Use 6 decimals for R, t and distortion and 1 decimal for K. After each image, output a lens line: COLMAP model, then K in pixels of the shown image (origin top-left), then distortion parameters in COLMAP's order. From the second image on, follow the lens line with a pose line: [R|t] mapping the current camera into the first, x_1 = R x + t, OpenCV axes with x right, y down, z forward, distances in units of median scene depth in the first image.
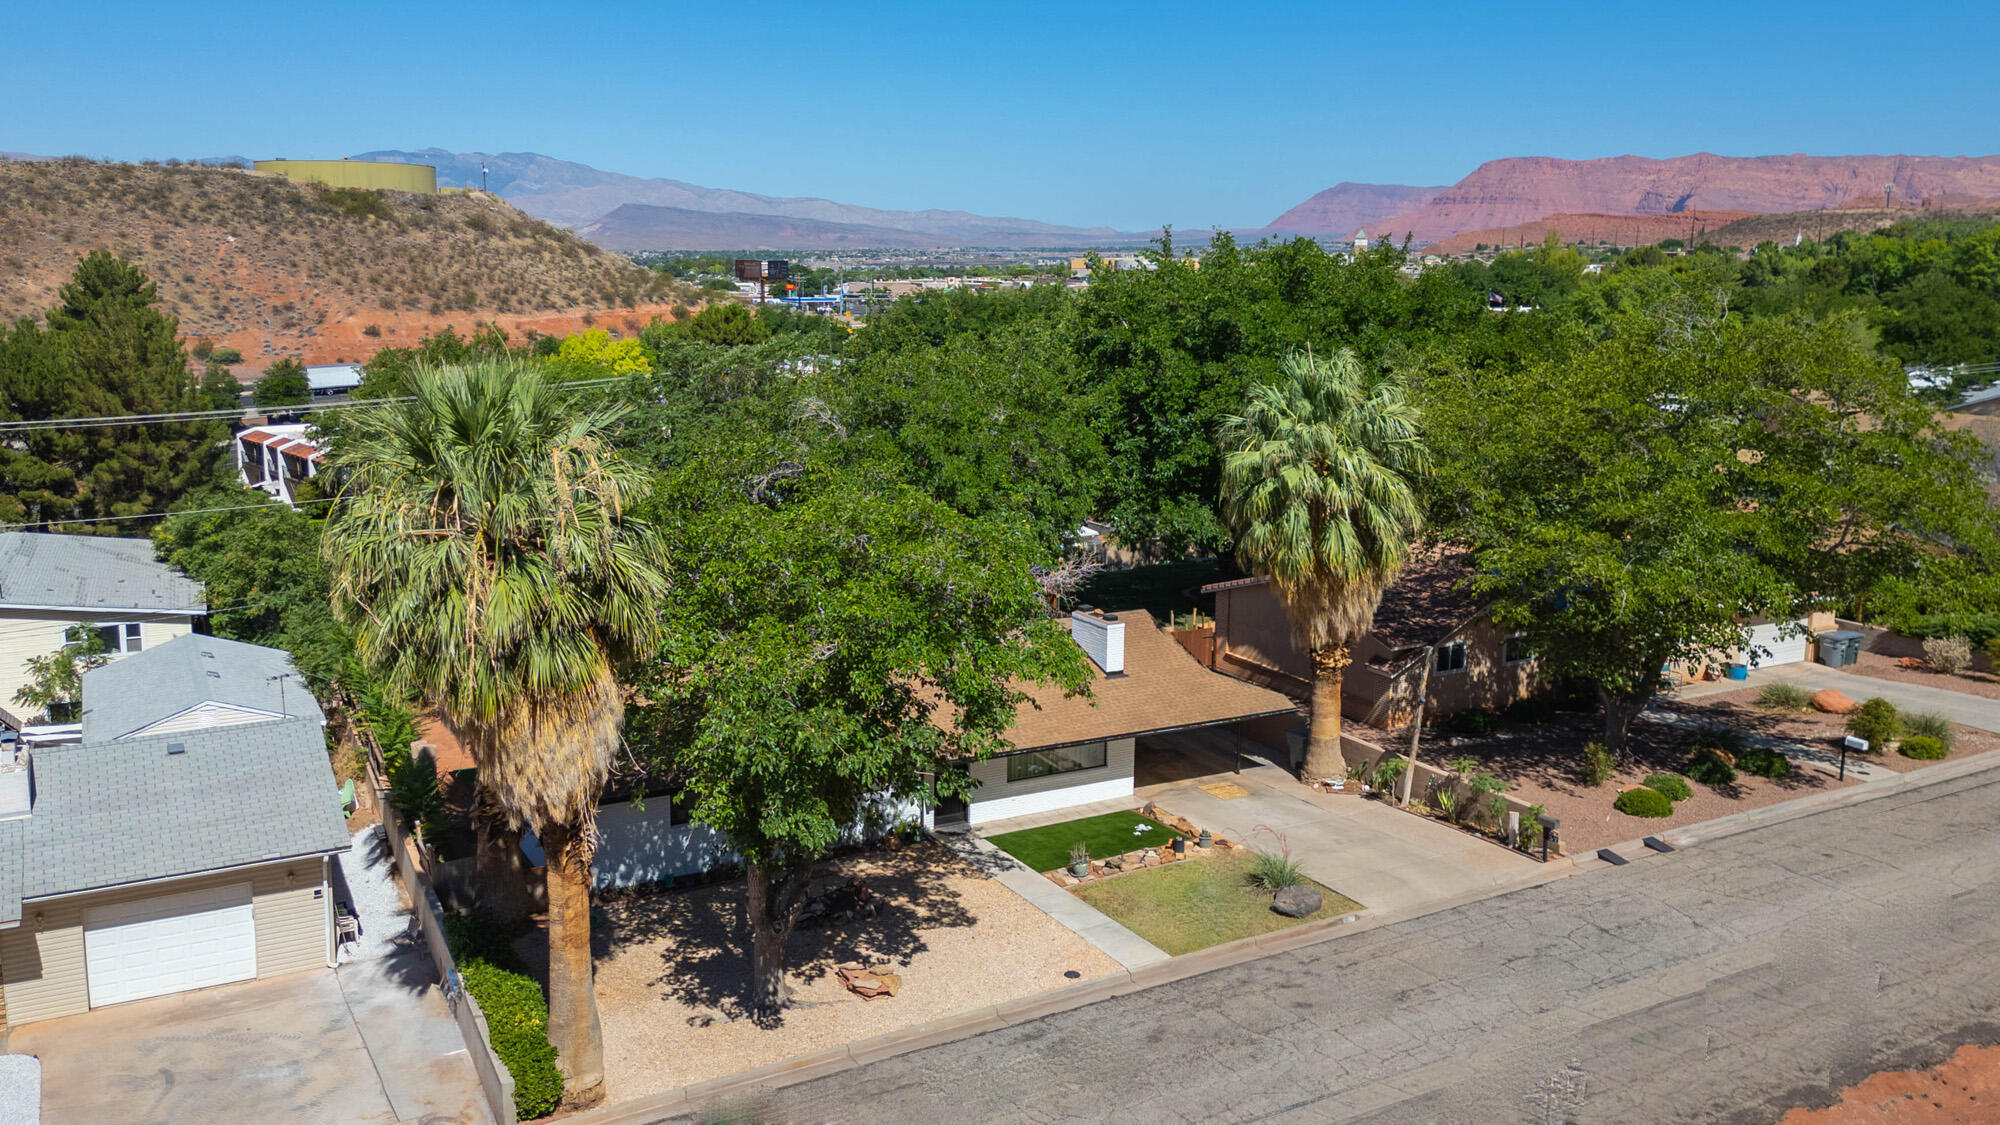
lens RADIAL K [[1603.3, 0, 958.3], [0, 1603.3, 530.7], [0, 0, 1]] dist [0.059192, 0.005484]
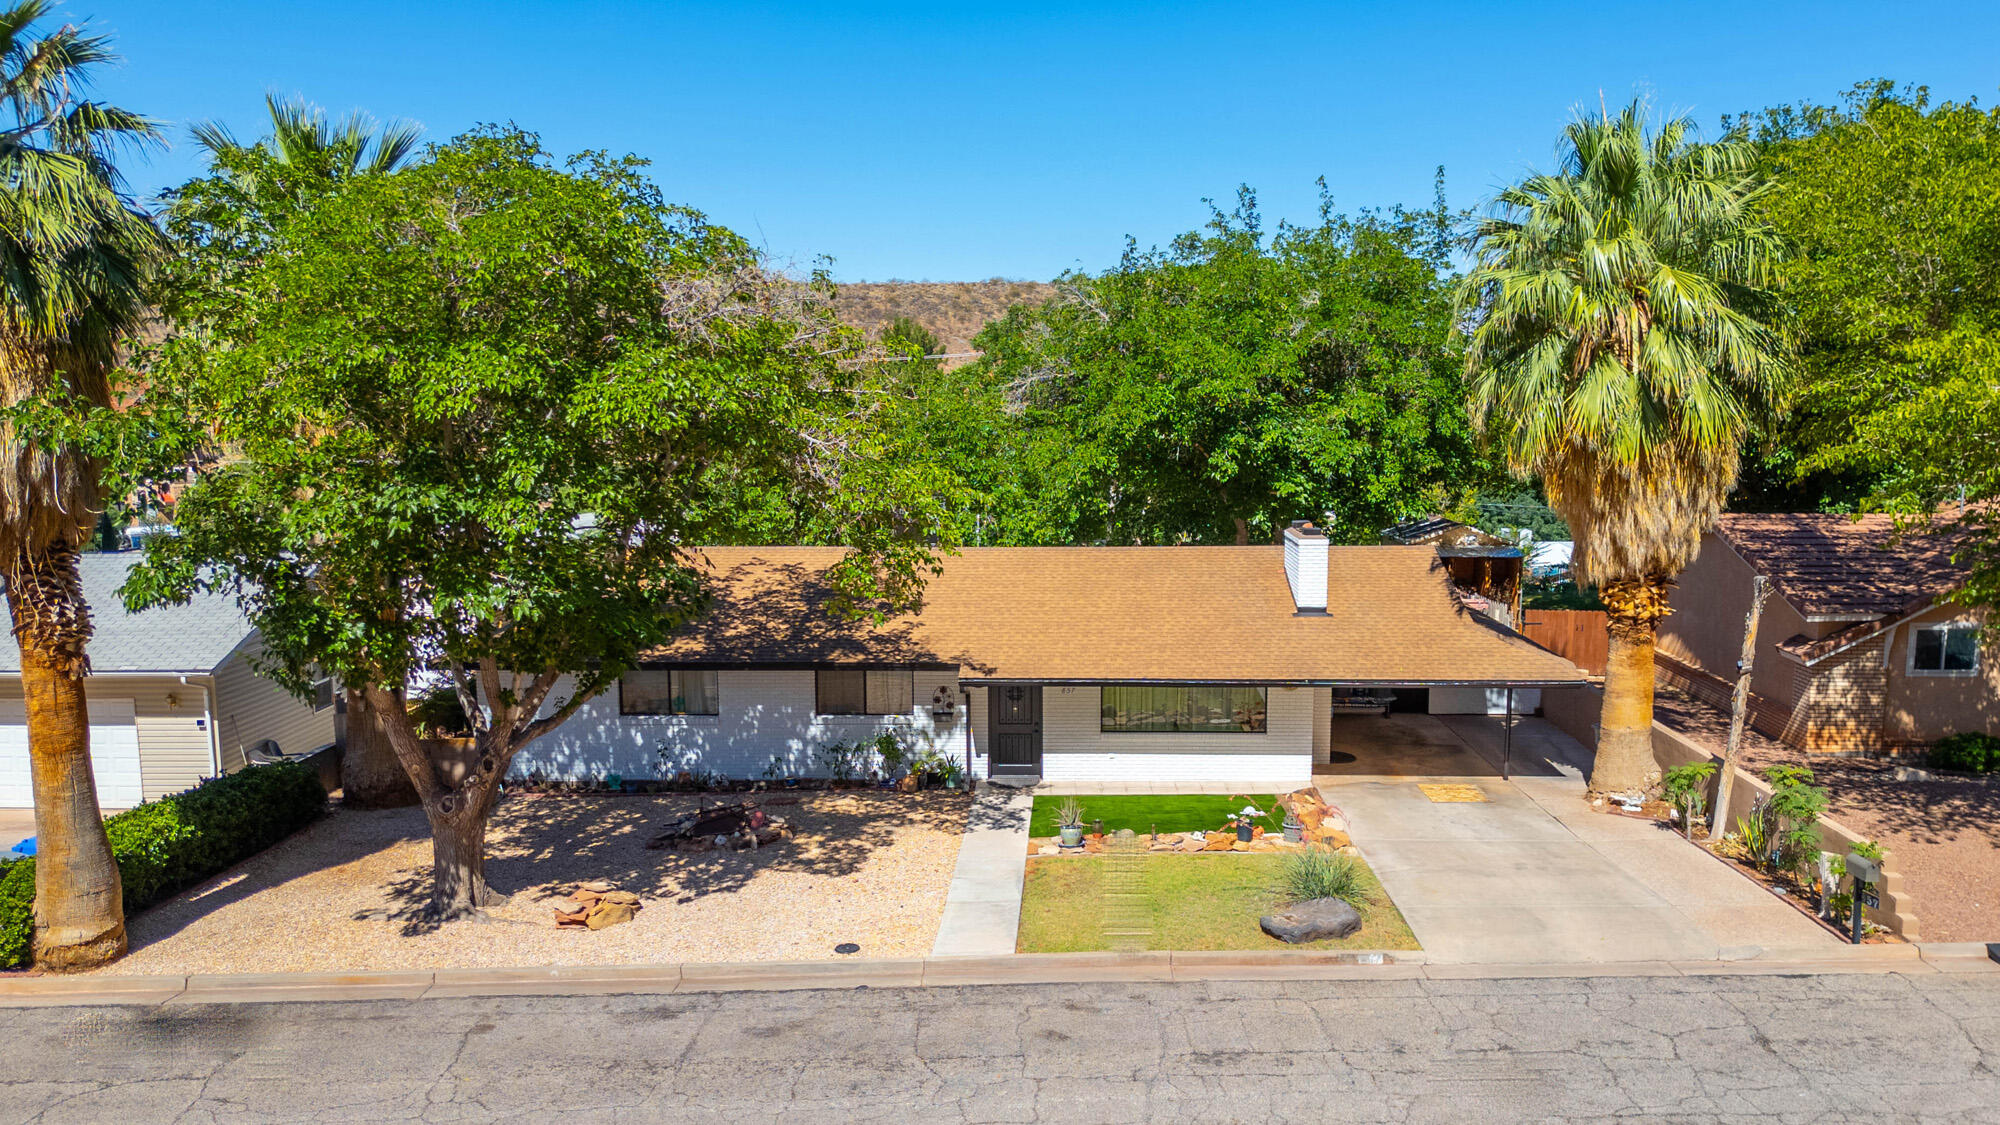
lens RADIAL K [[1525.1, 0, 1051.9], [0, 1525.1, 588.2], [0, 0, 1]] dist [0.051400, -0.023459]
pose [[0.879399, 0.055880, -0.472796, 0.352624], [-0.071314, 0.997345, -0.014767, 0.109719], [0.470715, 0.046703, 0.881048, 0.400574]]
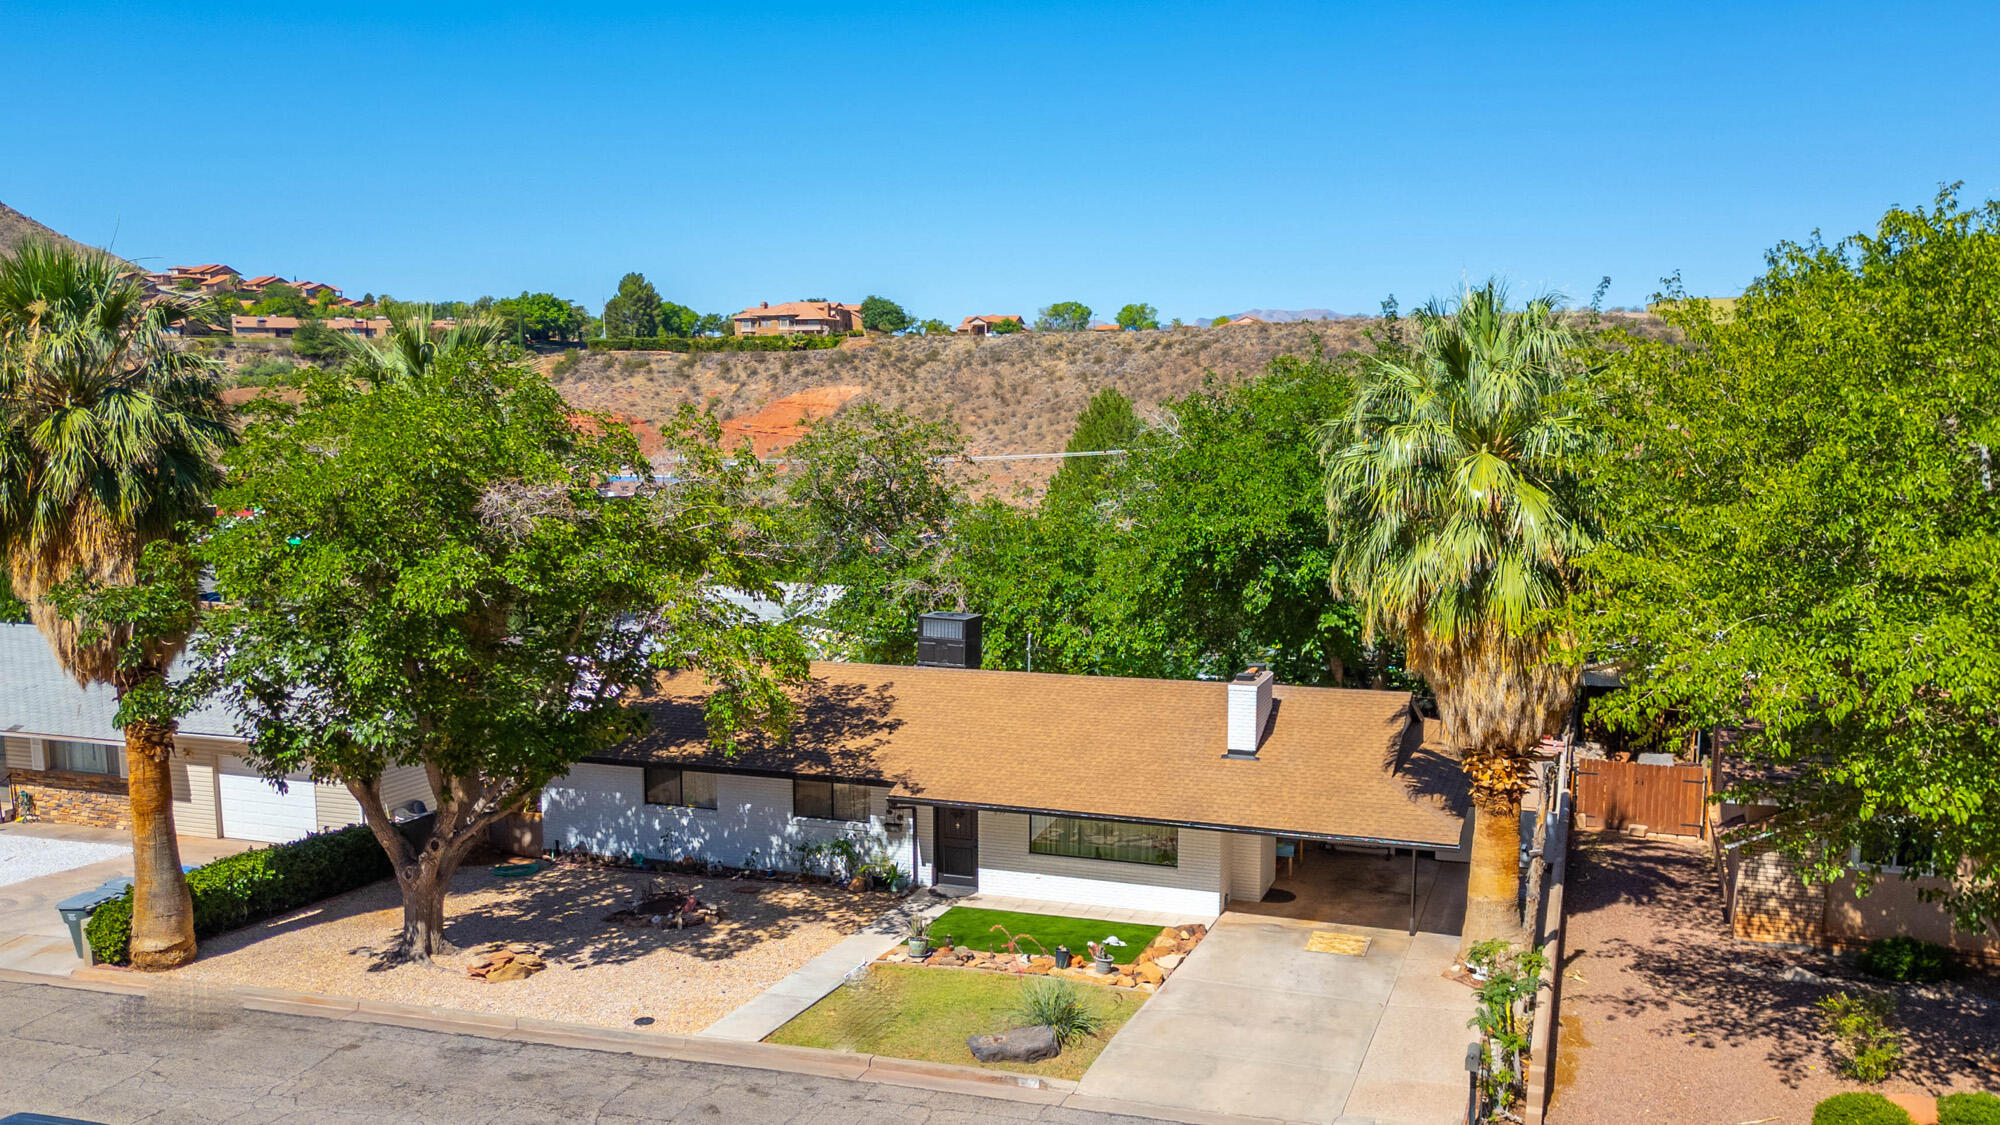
lens RADIAL K [[1645.8, 0, 1013.4], [0, 1645.8, 644.1], [0, 0, 1]] dist [0.052382, -0.011754]
pose [[0.677981, 0.094348, -0.729000, 0.642048], [-0.117495, 0.992887, 0.019228, 0.042195], [0.725629, 0.072617, 0.684244, 0.457349]]
